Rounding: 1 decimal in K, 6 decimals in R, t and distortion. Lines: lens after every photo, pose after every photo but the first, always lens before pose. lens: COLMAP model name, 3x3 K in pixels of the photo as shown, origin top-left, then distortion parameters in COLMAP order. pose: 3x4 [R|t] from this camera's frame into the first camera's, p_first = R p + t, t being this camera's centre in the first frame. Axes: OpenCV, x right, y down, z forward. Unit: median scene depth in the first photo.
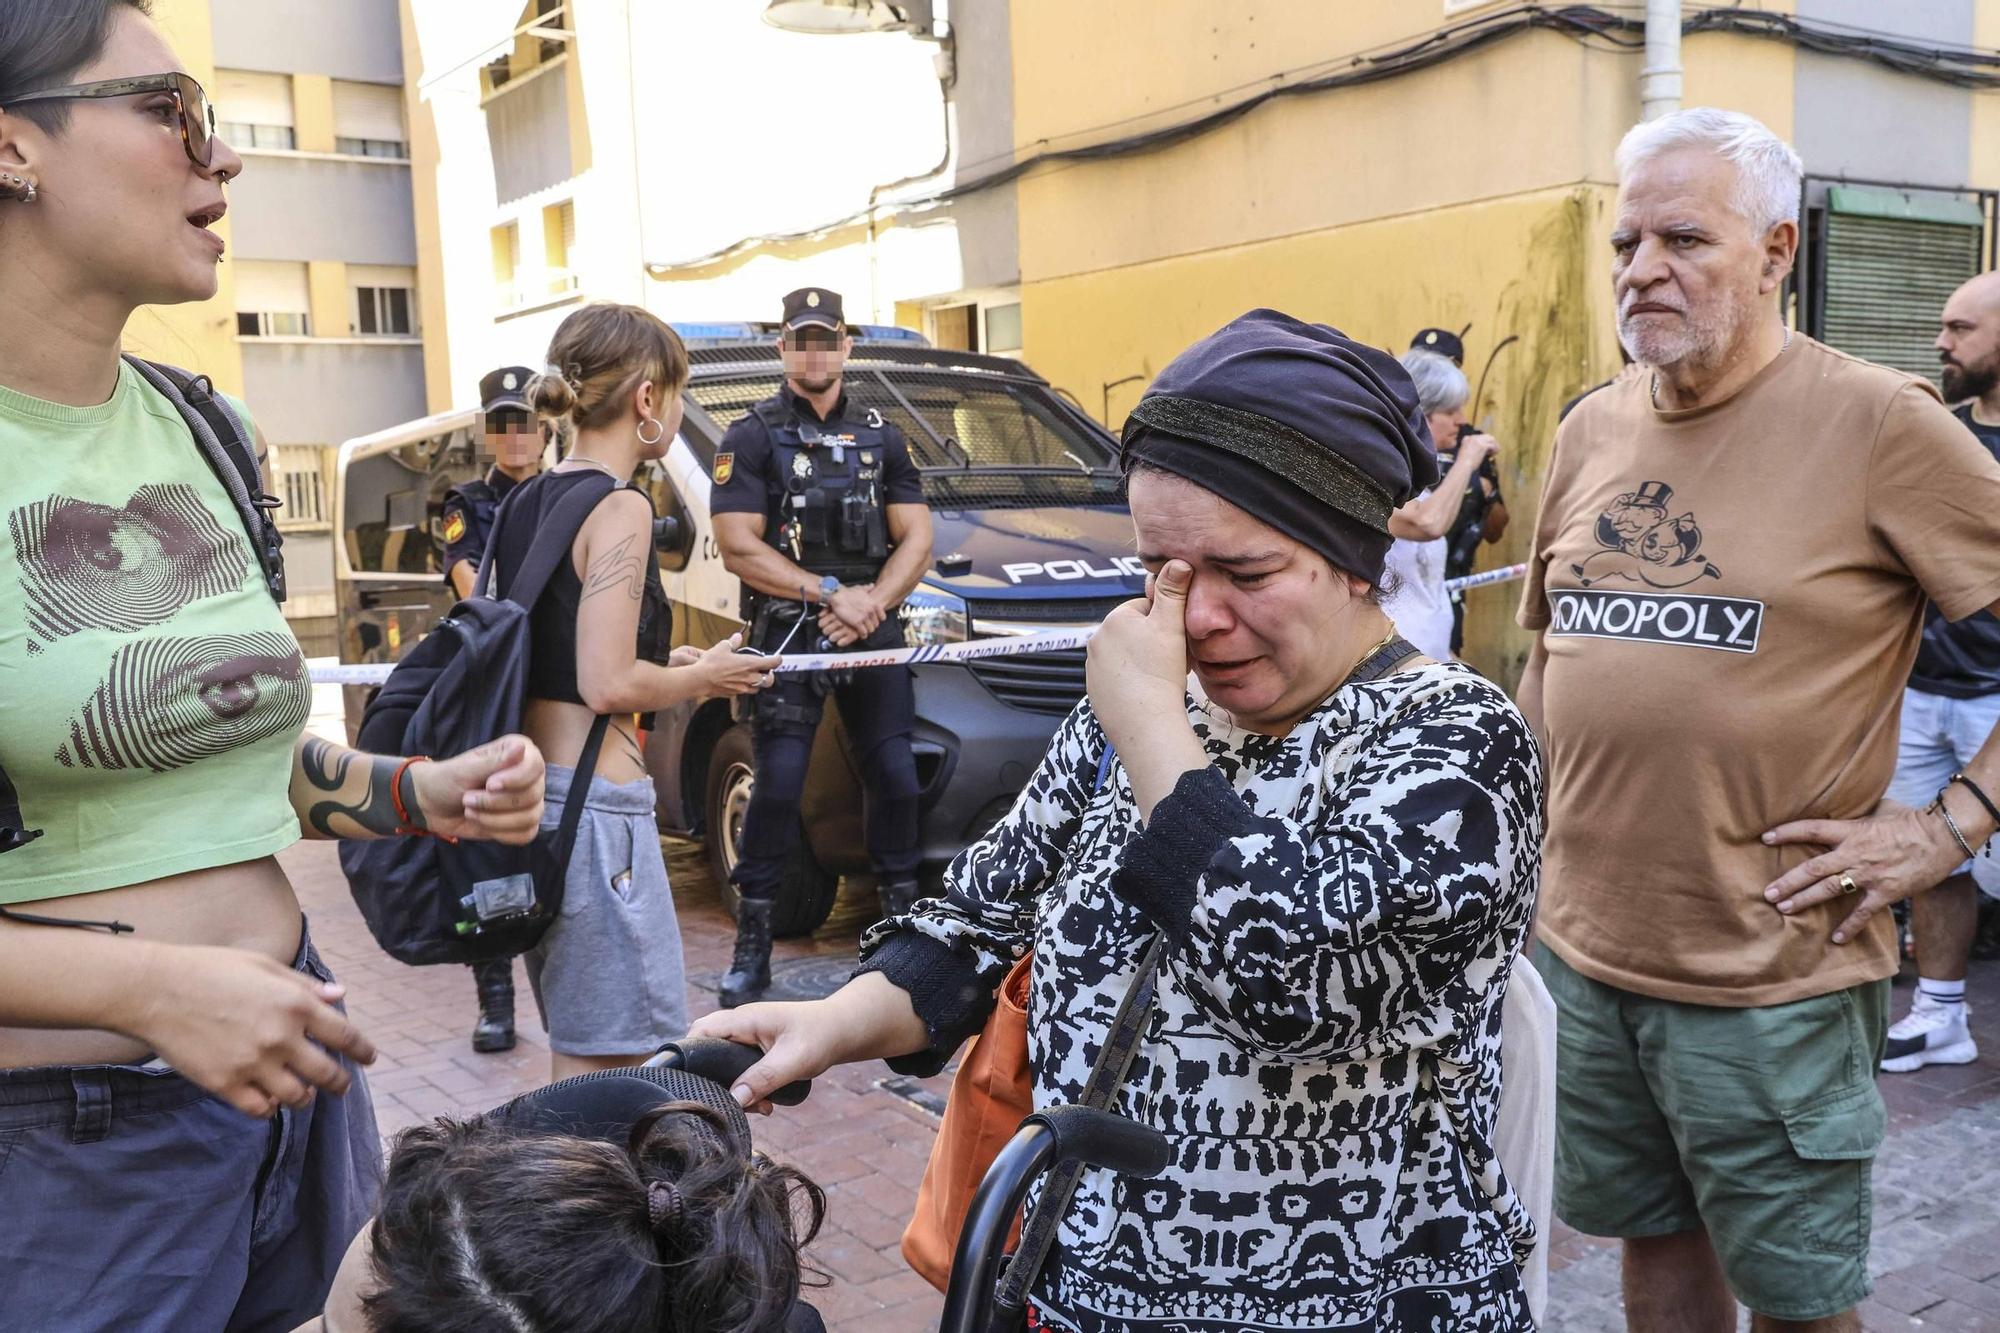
lens RADIAL K [[1830.3, 0, 1028.3], [0, 1830.3, 658.9], [0, 0, 1]] dist [-0.013547, 0.126107]
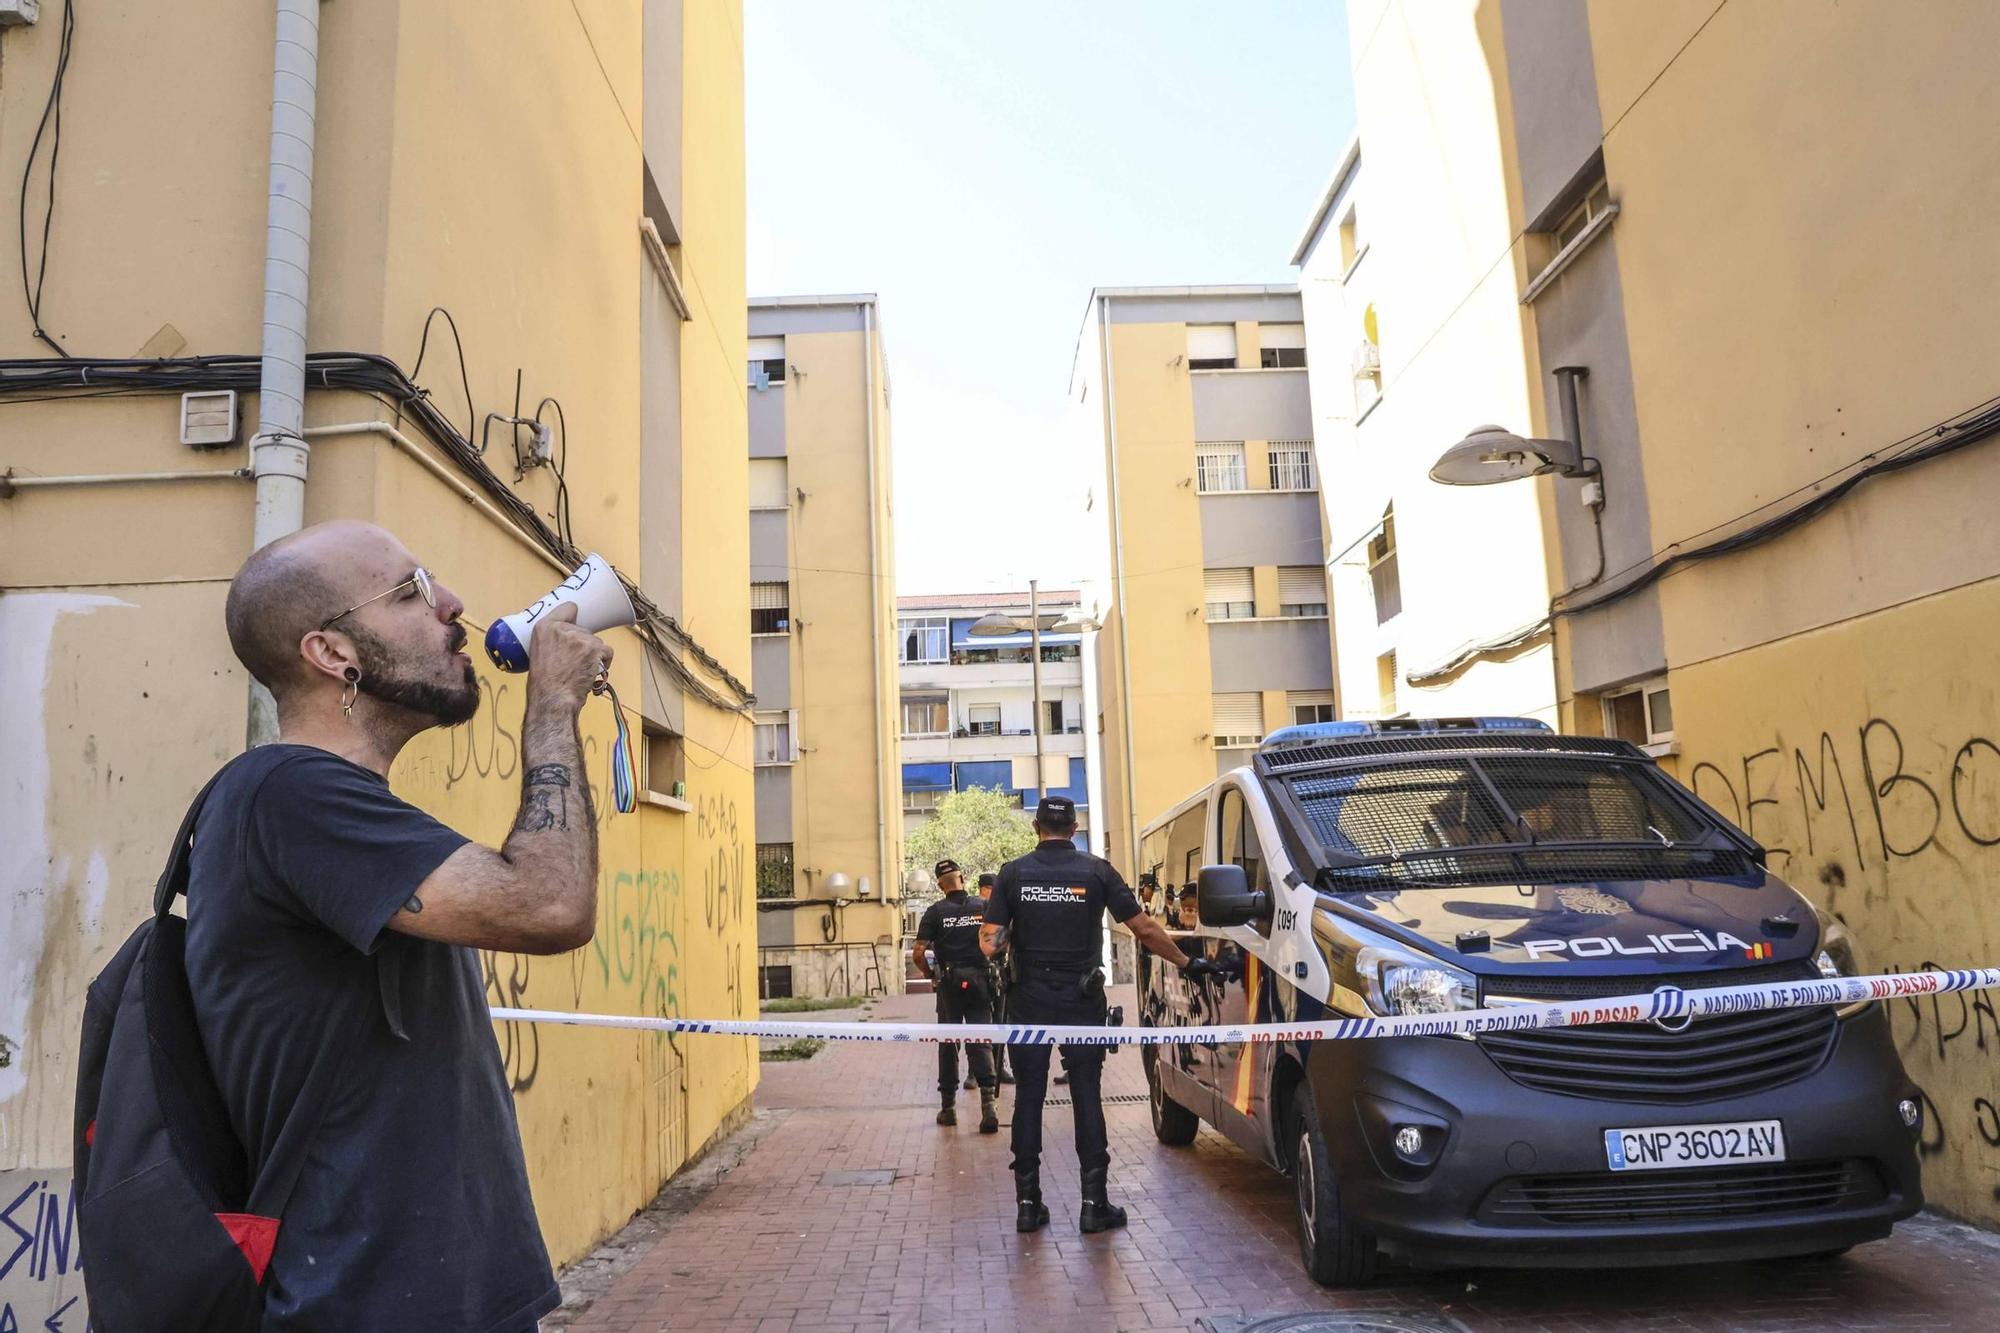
lens RADIAL K [[1367.5, 0, 1009.8], [0, 1367.5, 661.4], [0, 0, 1]] dist [-0.097304, 0.066850]
pose [[0.832666, -0.080532, -0.547889, 0.122943], [-0.045731, 0.975991, -0.212957, -0.021511], [0.551885, 0.202378, 0.808991, 0.135153]]
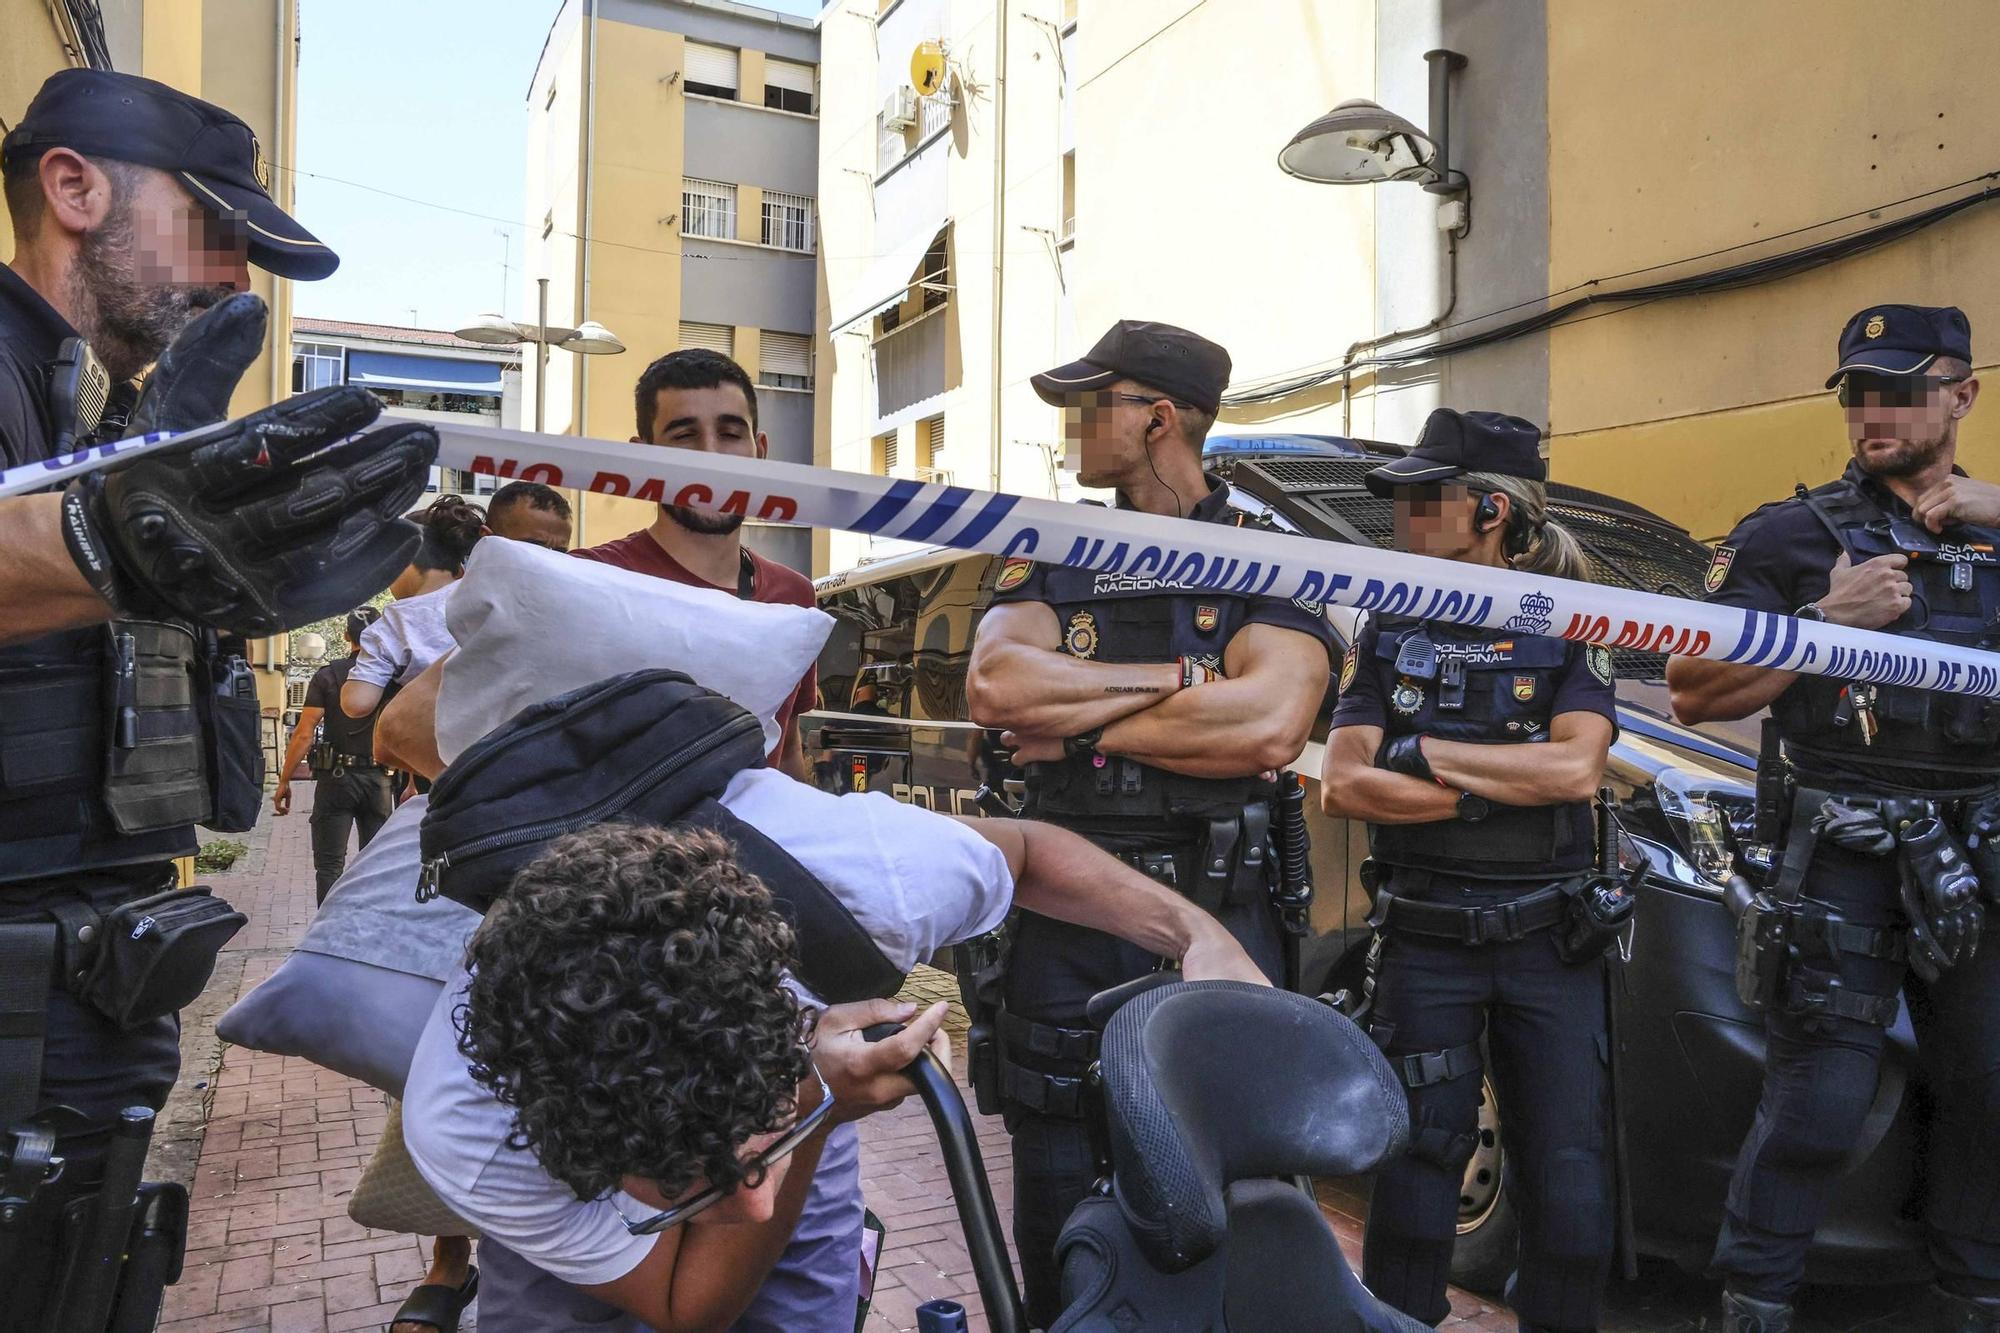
lens RADIAL K [[1382.2, 0, 1000.5], [0, 1382.2, 651.8], [0, 0, 1]] dist [-0.091775, 0.078600]
pose [[0.986171, 0.051686, -0.157468, -0.182762], [-0.066829, 0.993473, -0.092439, -0.018144], [0.151662, 0.101684, 0.983188, 0.332961]]
